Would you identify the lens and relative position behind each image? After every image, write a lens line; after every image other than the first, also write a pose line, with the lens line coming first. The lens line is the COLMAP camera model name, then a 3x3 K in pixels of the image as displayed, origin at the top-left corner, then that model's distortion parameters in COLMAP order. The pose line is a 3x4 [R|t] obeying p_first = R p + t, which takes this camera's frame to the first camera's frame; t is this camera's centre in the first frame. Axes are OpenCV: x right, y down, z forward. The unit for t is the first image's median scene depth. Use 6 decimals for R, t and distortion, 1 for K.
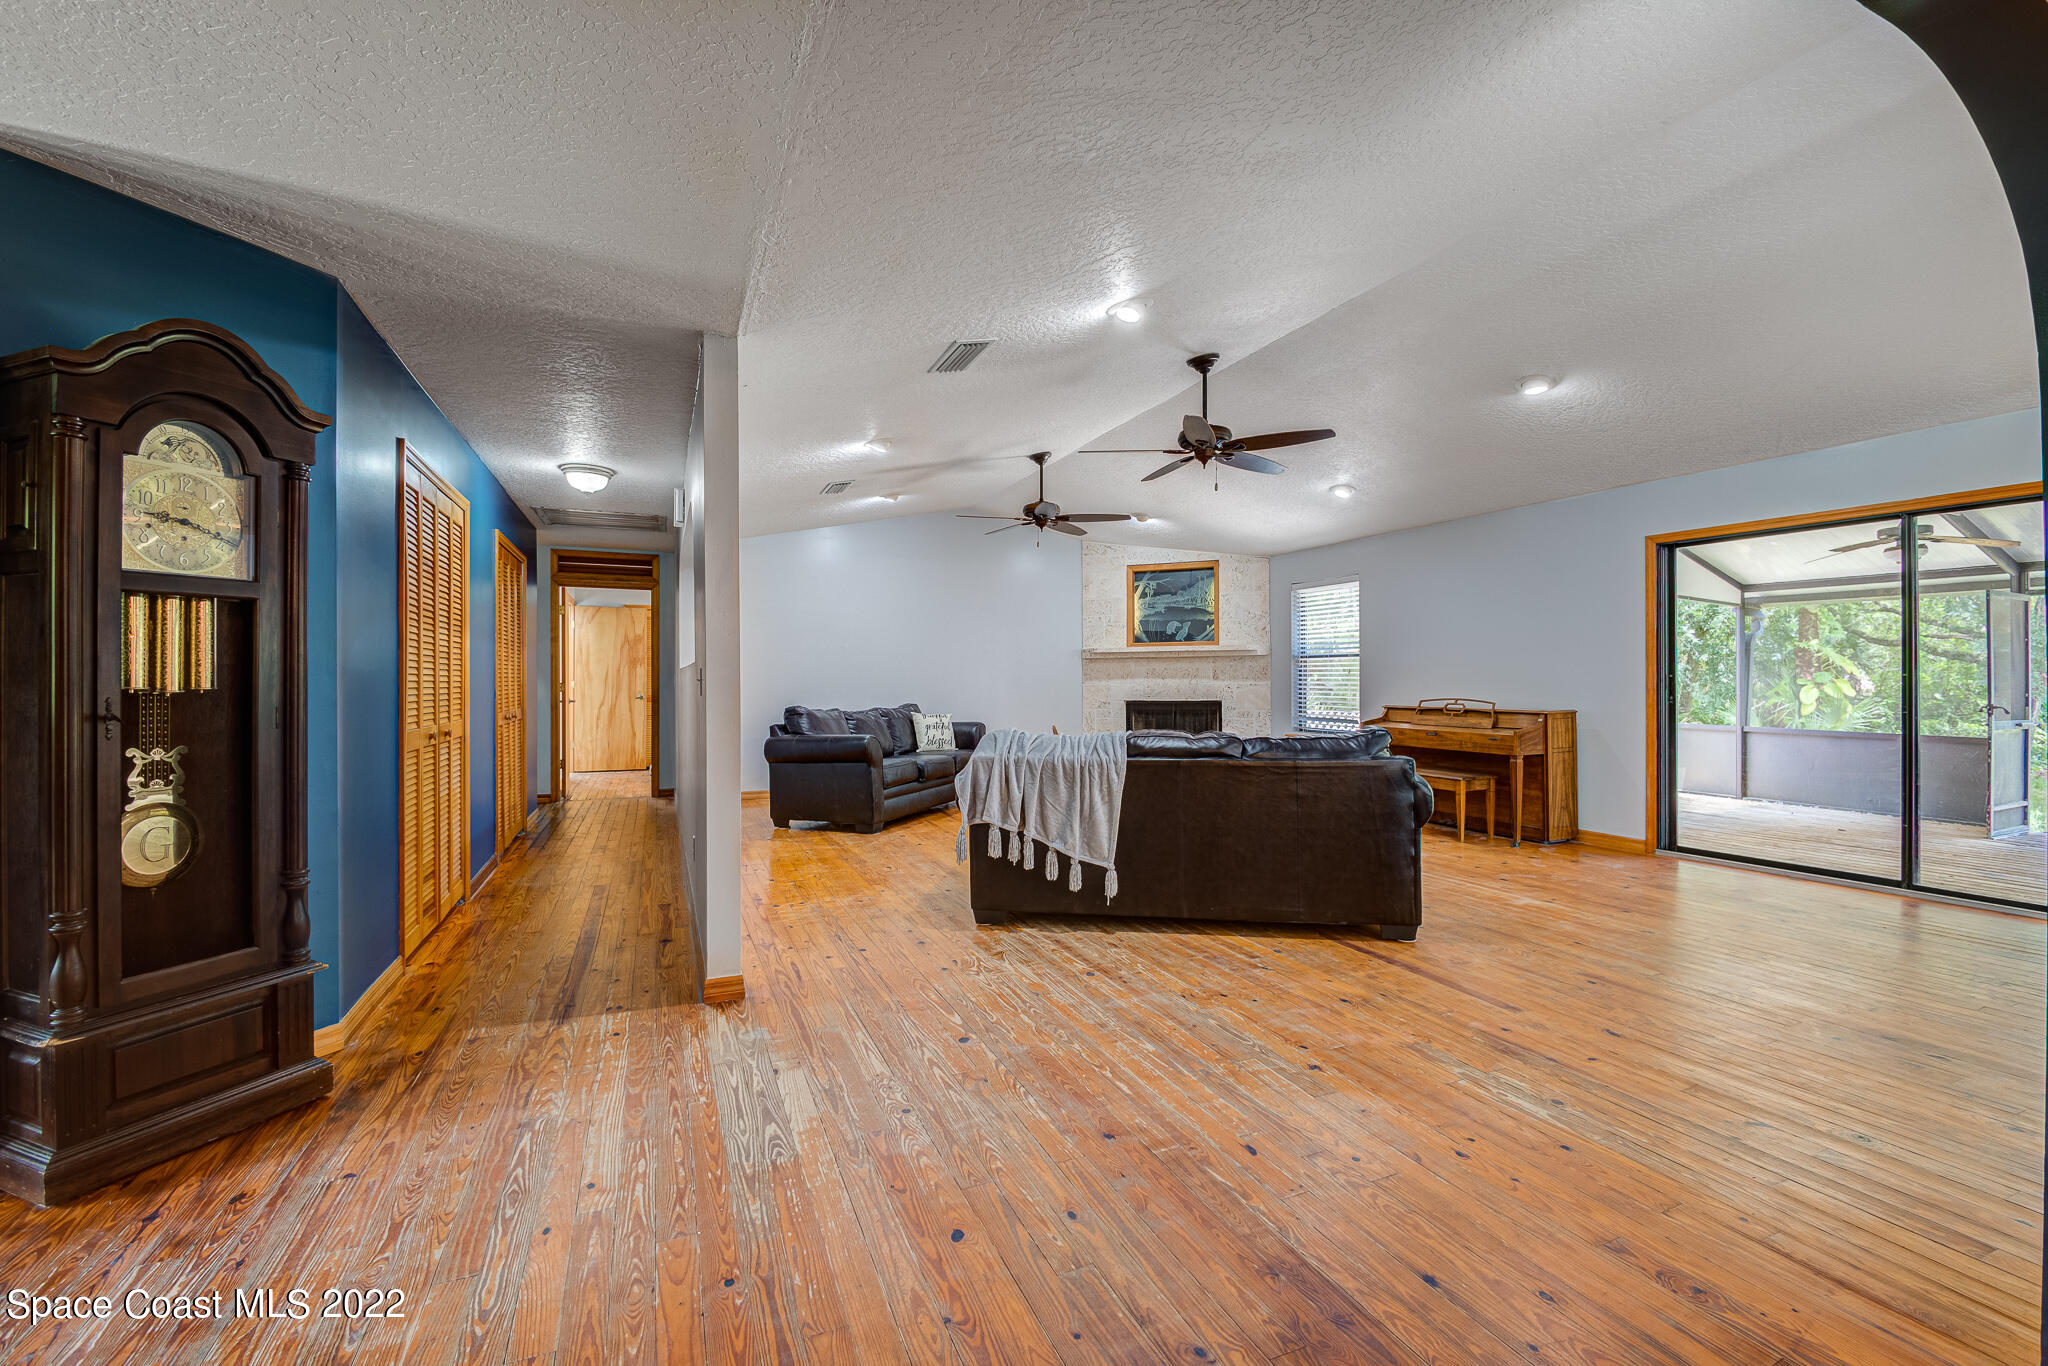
lens RADIAL K [[864.2, 0, 1024.0], [0, 864.2, 683.0], [0, 0, 1]] dist [-0.000429, -0.015735]
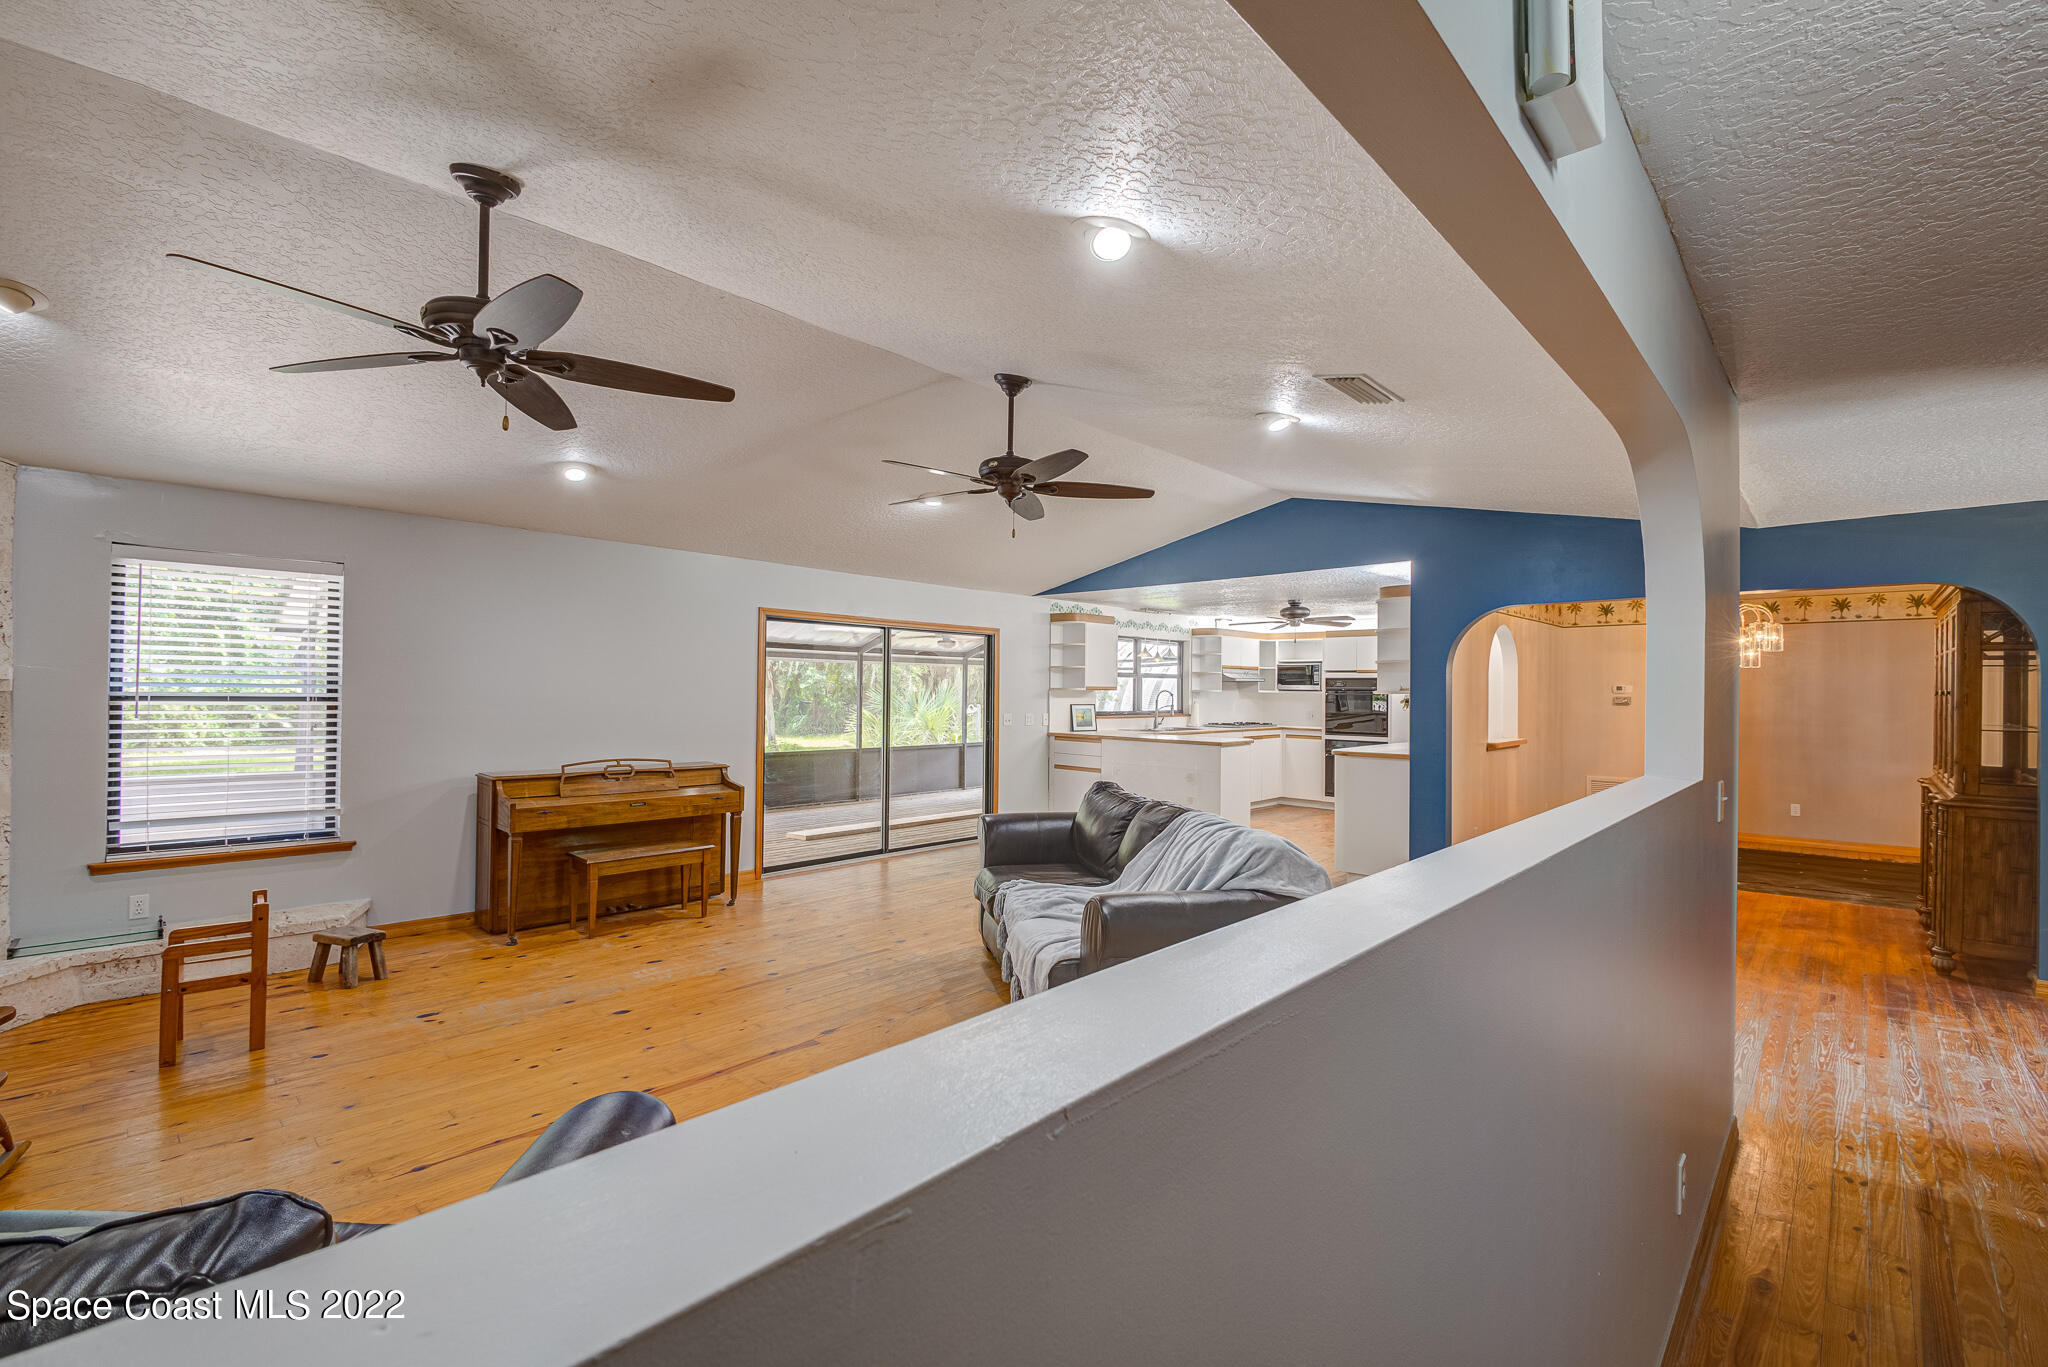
lens RADIAL K [[875.4, 0, 1024.0], [0, 875.4, 683.5], [0, 0, 1]] dist [0.018009, -0.016708]
pose [[-0.404297, 0.009375, 0.914580, -0.417315], [-0.005544, 0.999904, -0.012700, -0.044517], [-0.914611, -0.010205, -0.404206, 0.940198]]
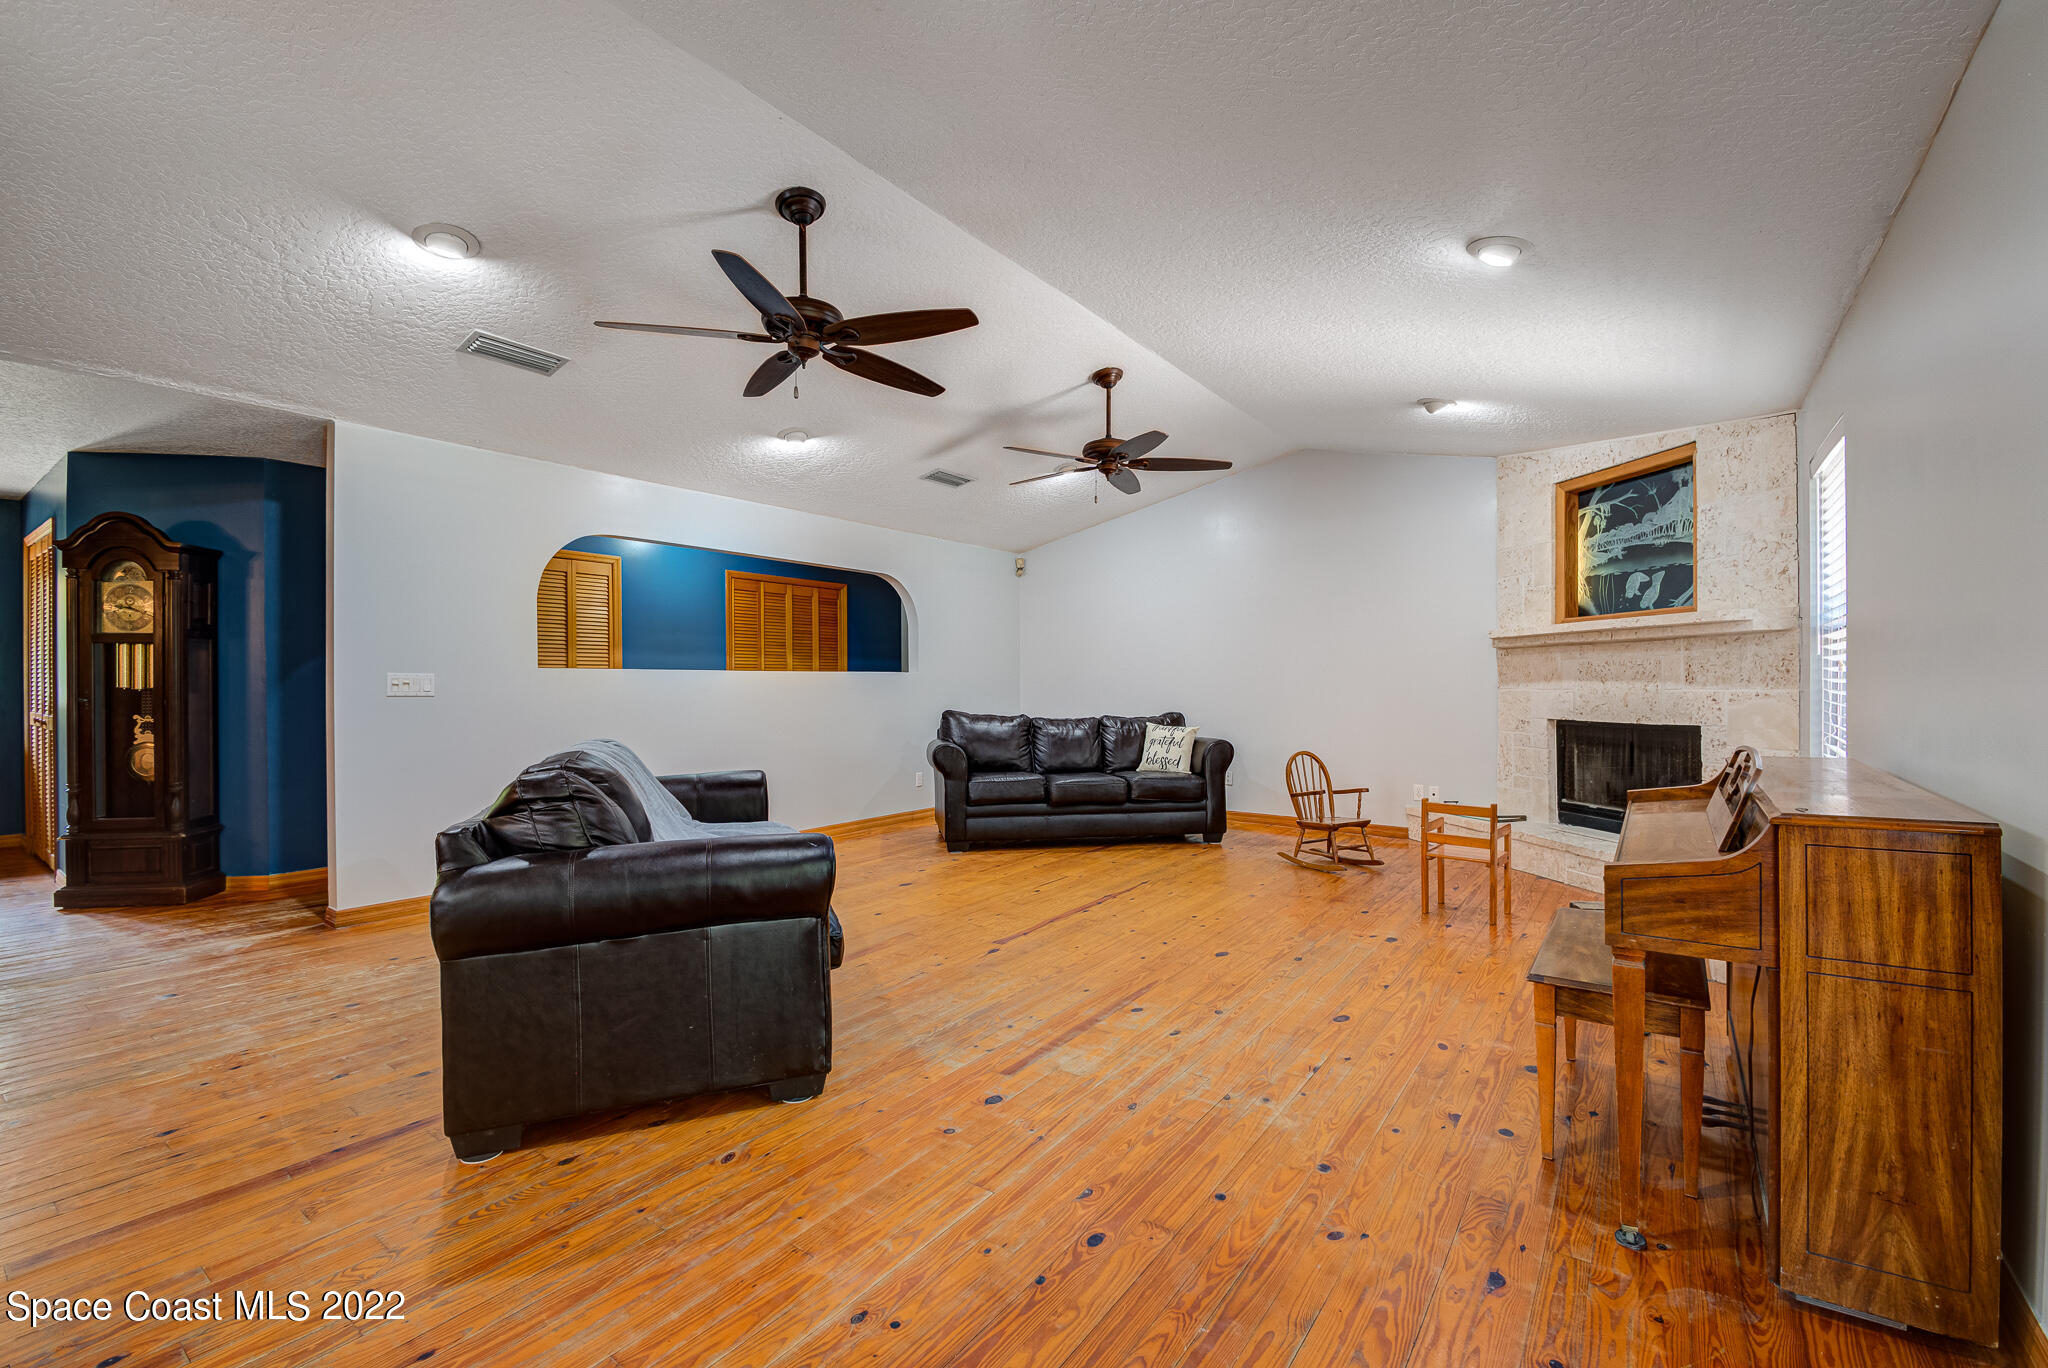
lens RADIAL K [[875.4, 0, 1024.0], [0, 875.4, 684.0], [0, 0, 1]] dist [0.018009, -0.016708]
pose [[0.514183, 0.005853, -0.857661, 0.617088], [-0.003890, 0.999982, 0.004492, -0.006074], [0.857672, 0.001027, 0.514197, 0.560055]]
